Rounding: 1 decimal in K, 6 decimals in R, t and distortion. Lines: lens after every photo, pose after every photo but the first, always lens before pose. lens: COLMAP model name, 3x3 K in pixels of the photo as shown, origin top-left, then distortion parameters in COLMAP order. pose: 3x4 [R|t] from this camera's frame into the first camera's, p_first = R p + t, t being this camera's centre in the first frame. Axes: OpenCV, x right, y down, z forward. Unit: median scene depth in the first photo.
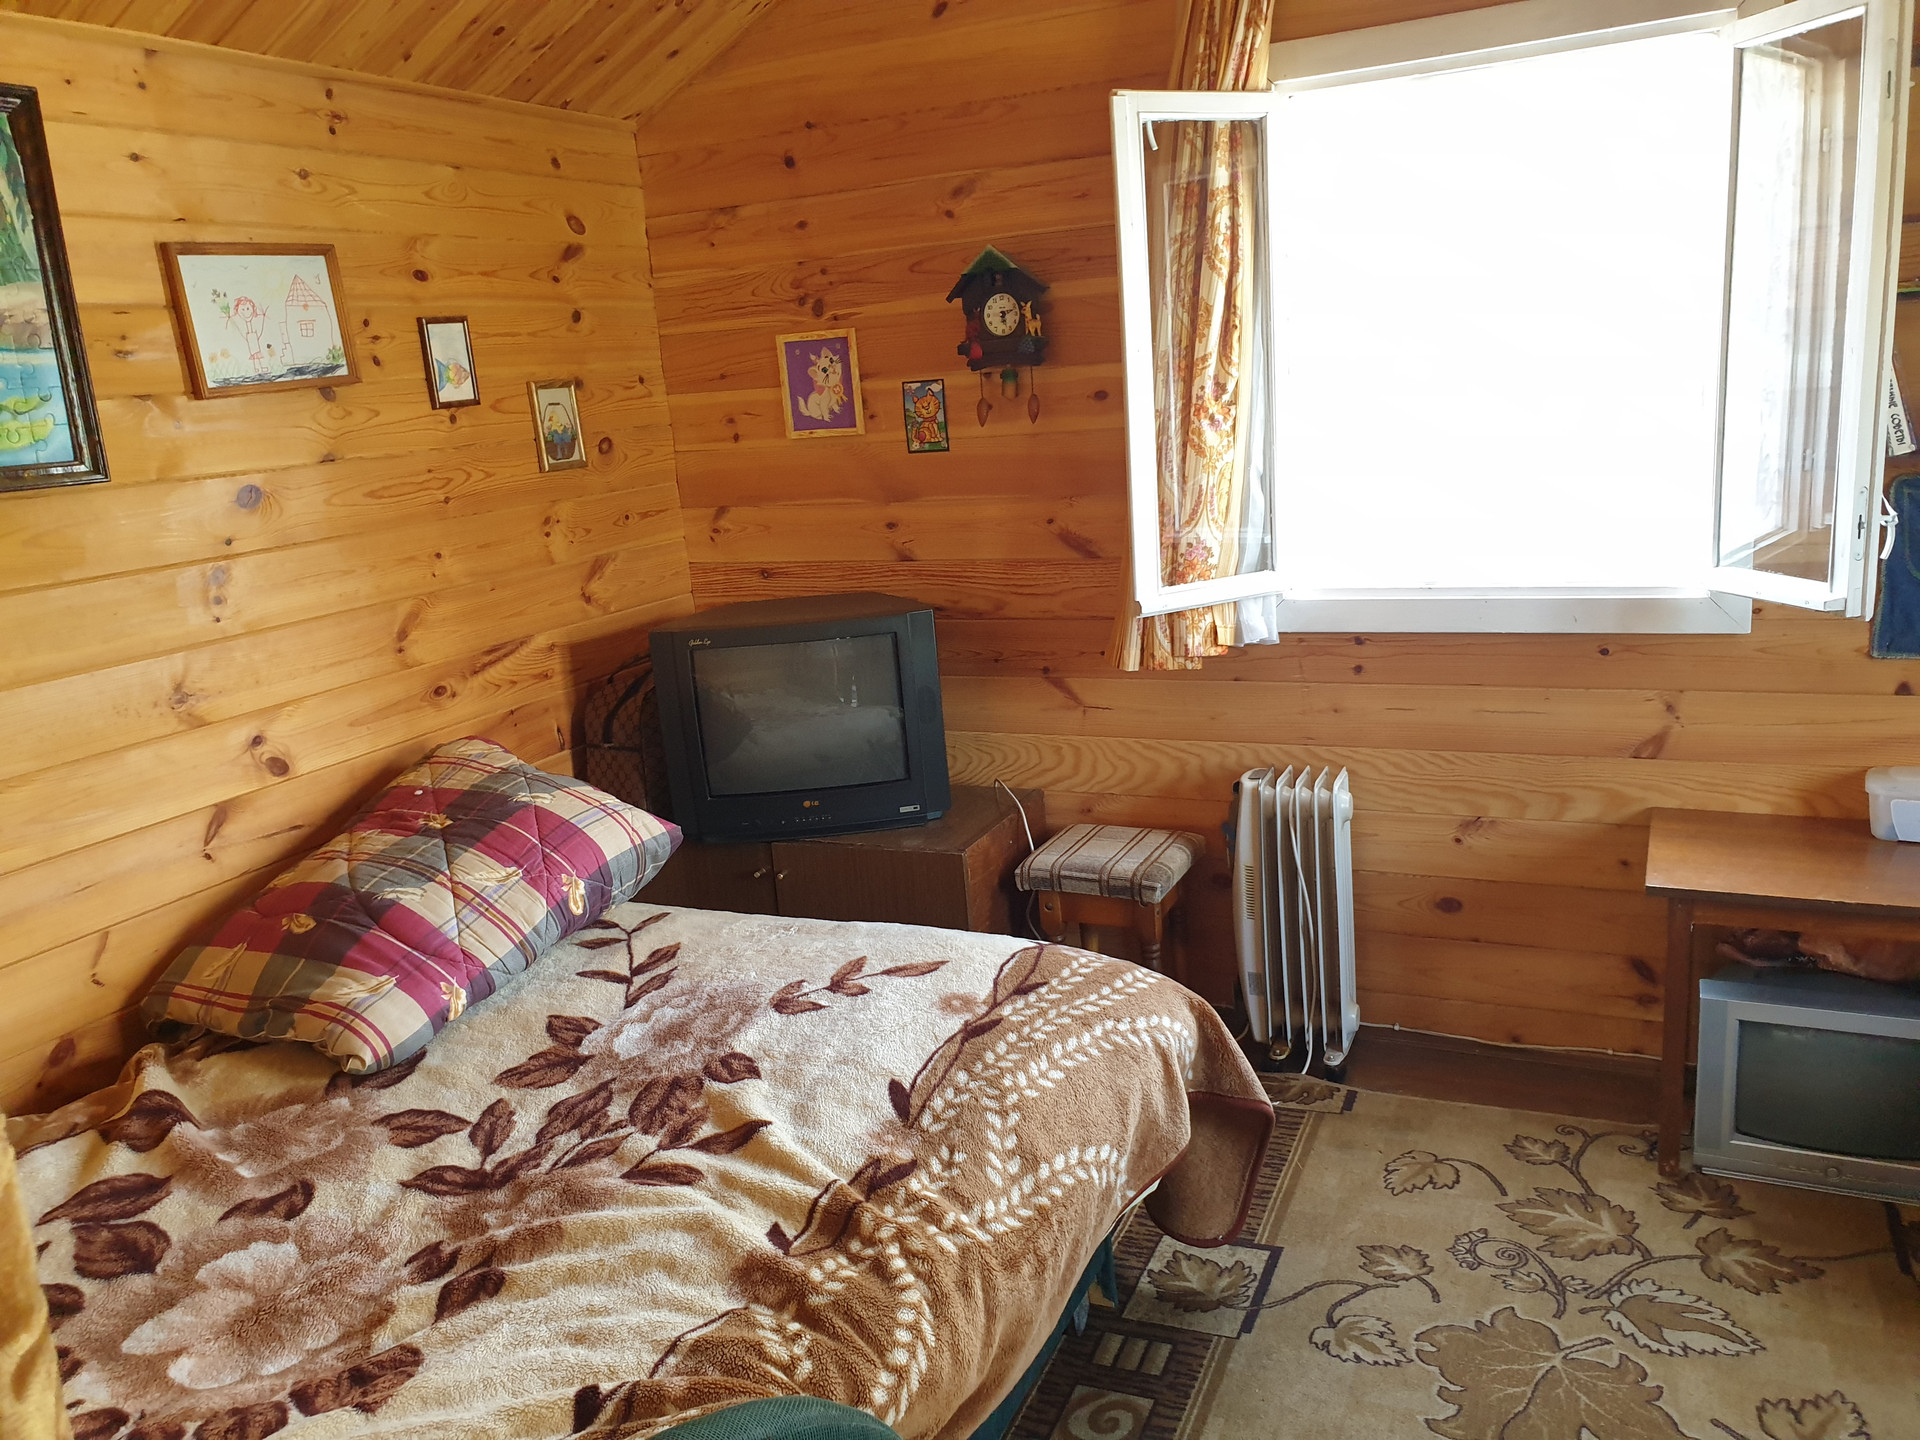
lens RADIAL K [[1493.4, 0, 960.8], [0, 1493.4, 722.8], [0, 0, 1]] dist [0.009944, -0.005978]
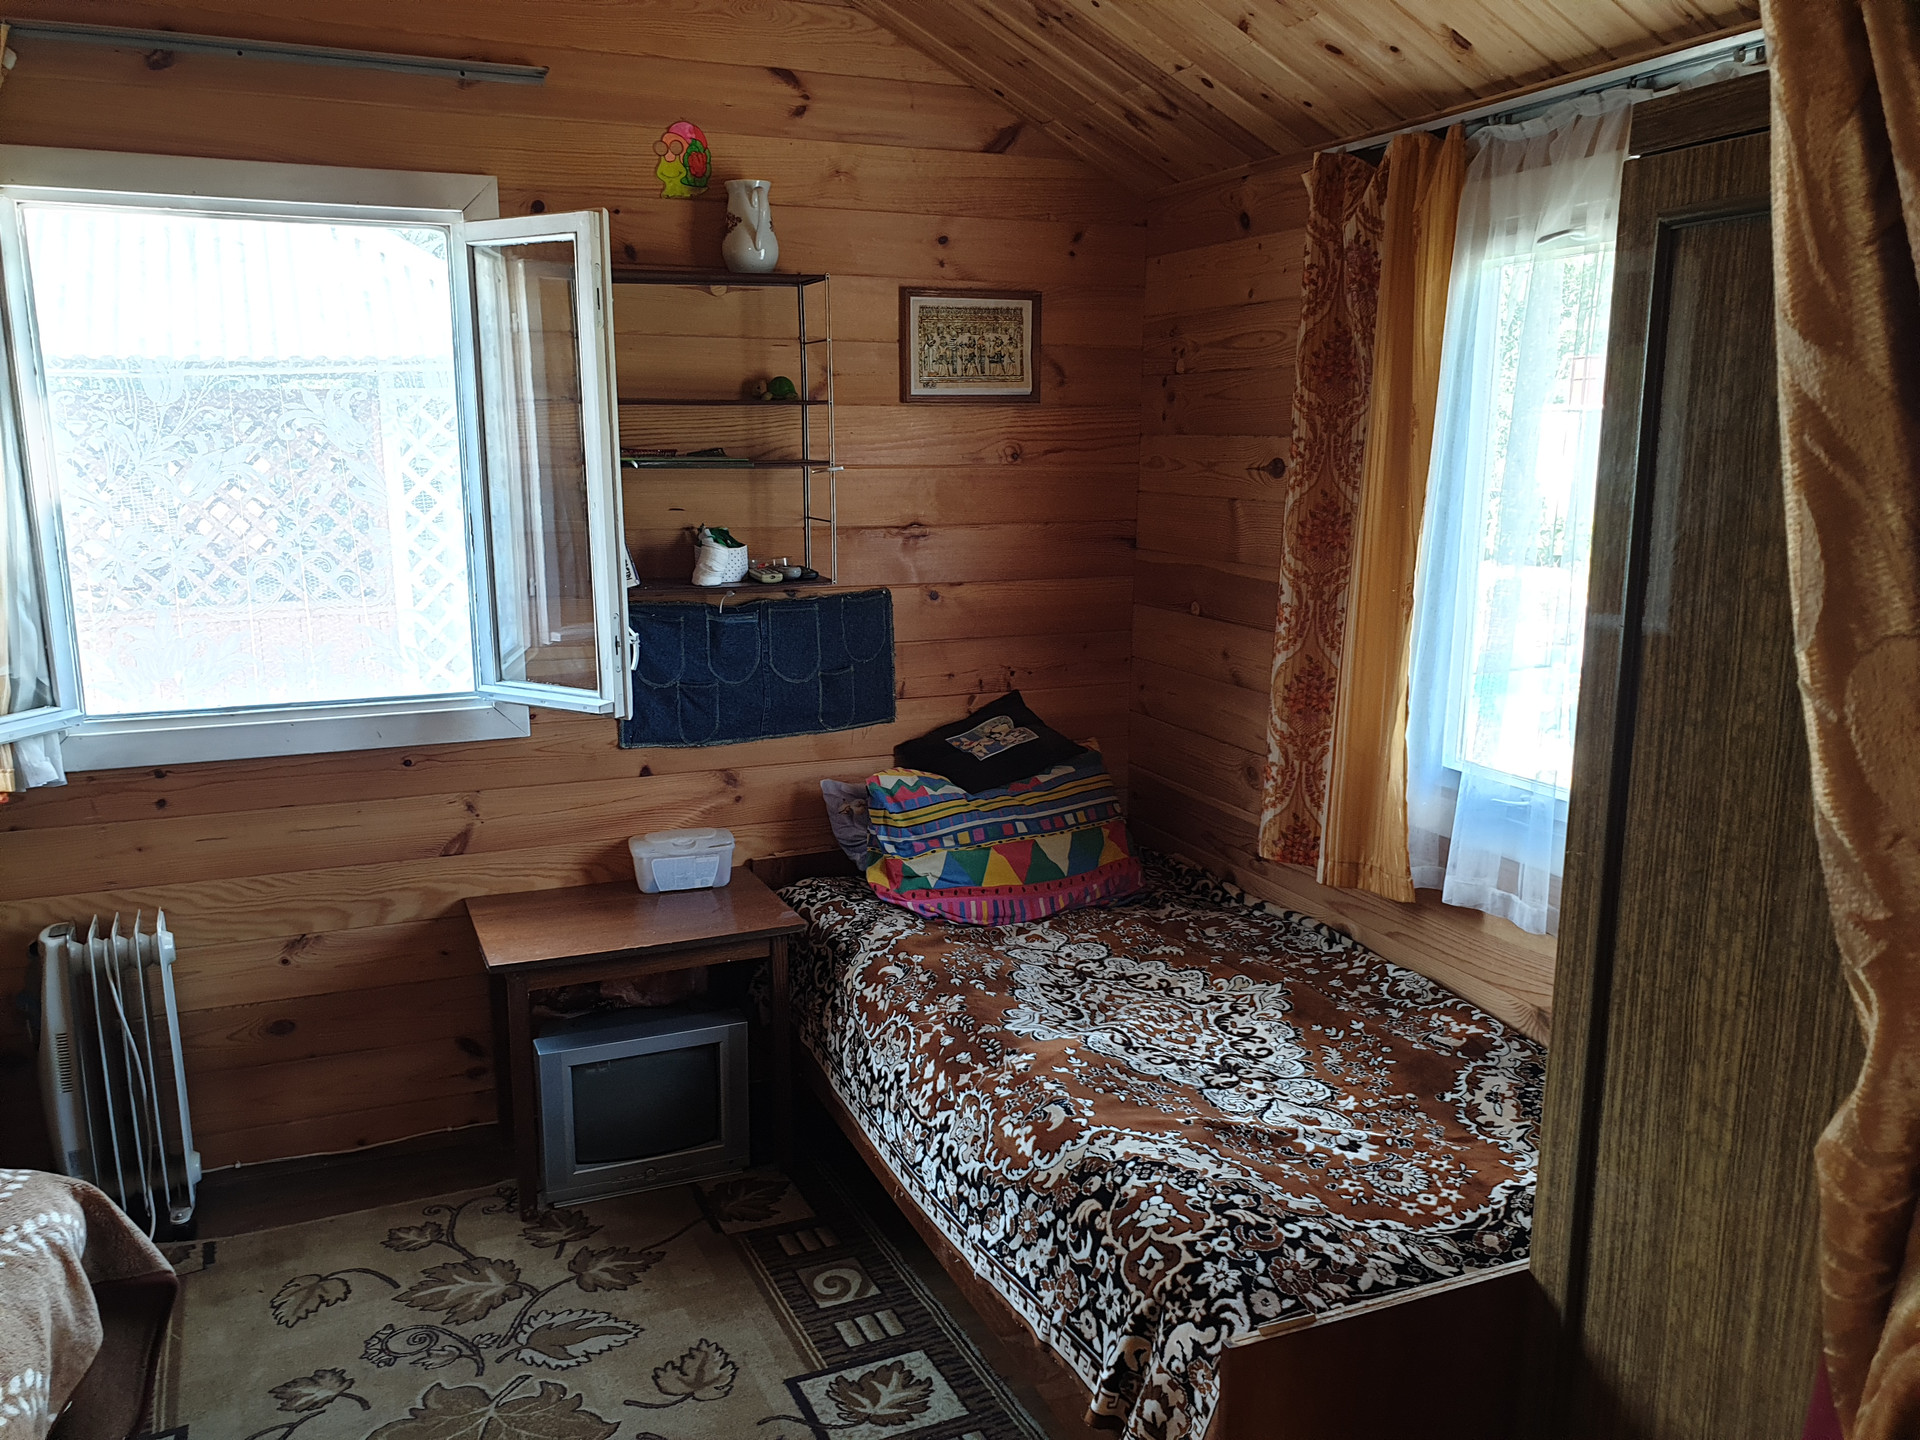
lens RADIAL K [[1493.4, 0, 957.4], [0, 1493.4, 725.0], [0, 0, 1]] dist [0.009944, -0.005978]
pose [[0.662324, -0.070753, 0.745869, -0.120747], [0.121399, 0.992510, -0.013651, -0.011839], [-0.739317, 0.099589, 0.665952, -0.023297]]
